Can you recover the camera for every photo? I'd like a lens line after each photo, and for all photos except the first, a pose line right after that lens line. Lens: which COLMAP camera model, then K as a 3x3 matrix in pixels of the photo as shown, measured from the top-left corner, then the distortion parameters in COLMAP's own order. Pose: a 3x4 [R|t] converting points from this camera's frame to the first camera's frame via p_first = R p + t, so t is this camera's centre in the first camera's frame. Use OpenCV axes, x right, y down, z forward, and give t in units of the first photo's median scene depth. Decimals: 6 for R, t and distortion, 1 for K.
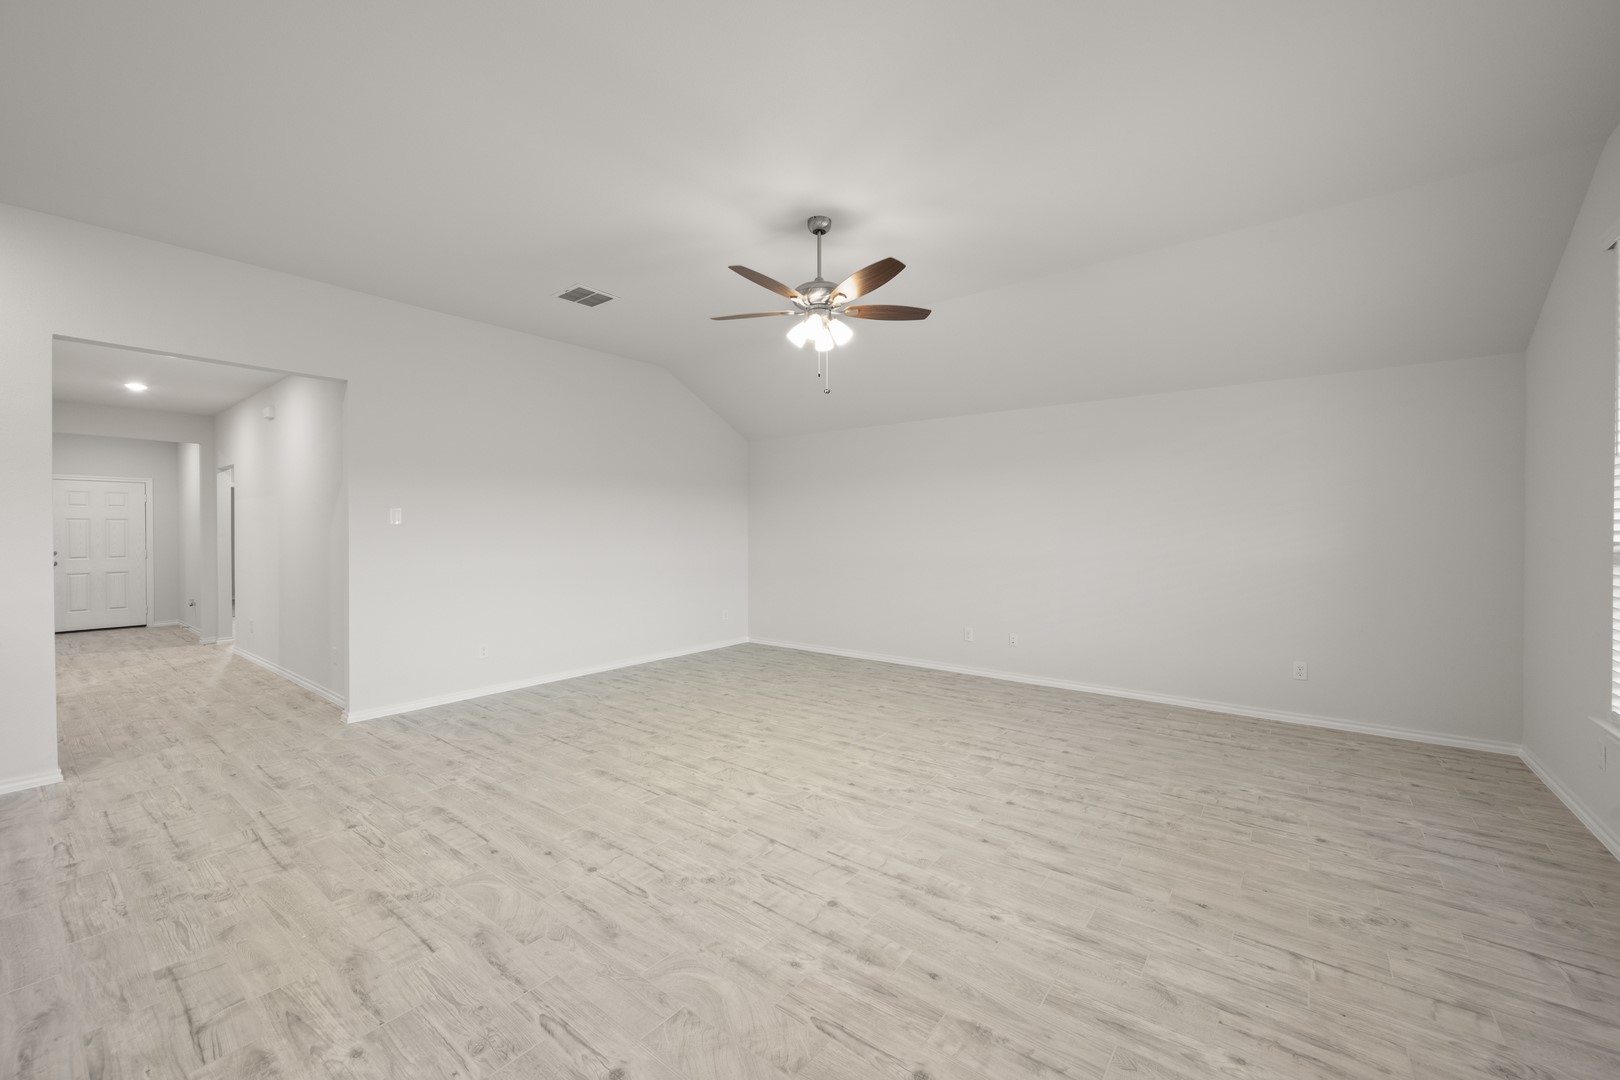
lens RADIAL K [[633.9, 0, 809.8], [0, 633.9, 534.6], [0, 0, 1]] dist [0.000819, -0.000844]
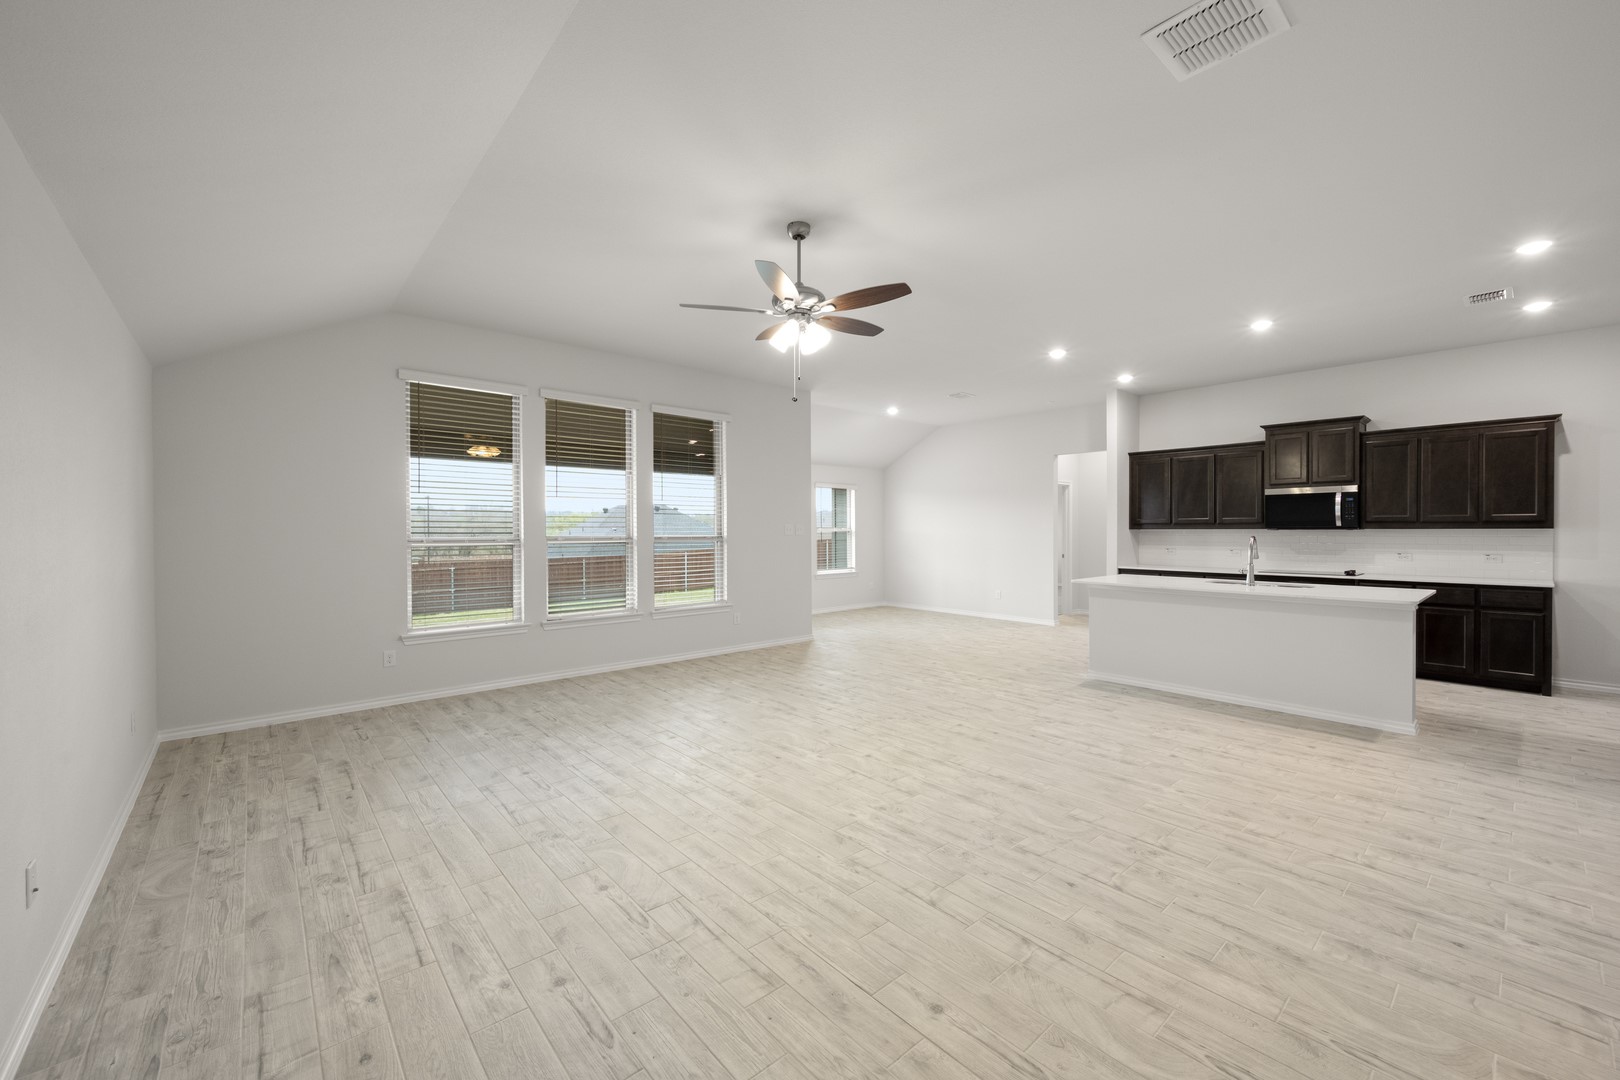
lens RADIAL K [[633.9, 0, 810.3], [0, 633.9, 535.5], [0, 0, 1]] dist [0.000819, -0.000844]
pose [[-0.982328, 0.003186, 0.187143, -0.201096], [0.006063, 0.999872, 0.014800, -0.015360], [-0.187072, 0.015673, -0.982221, 2.086606]]
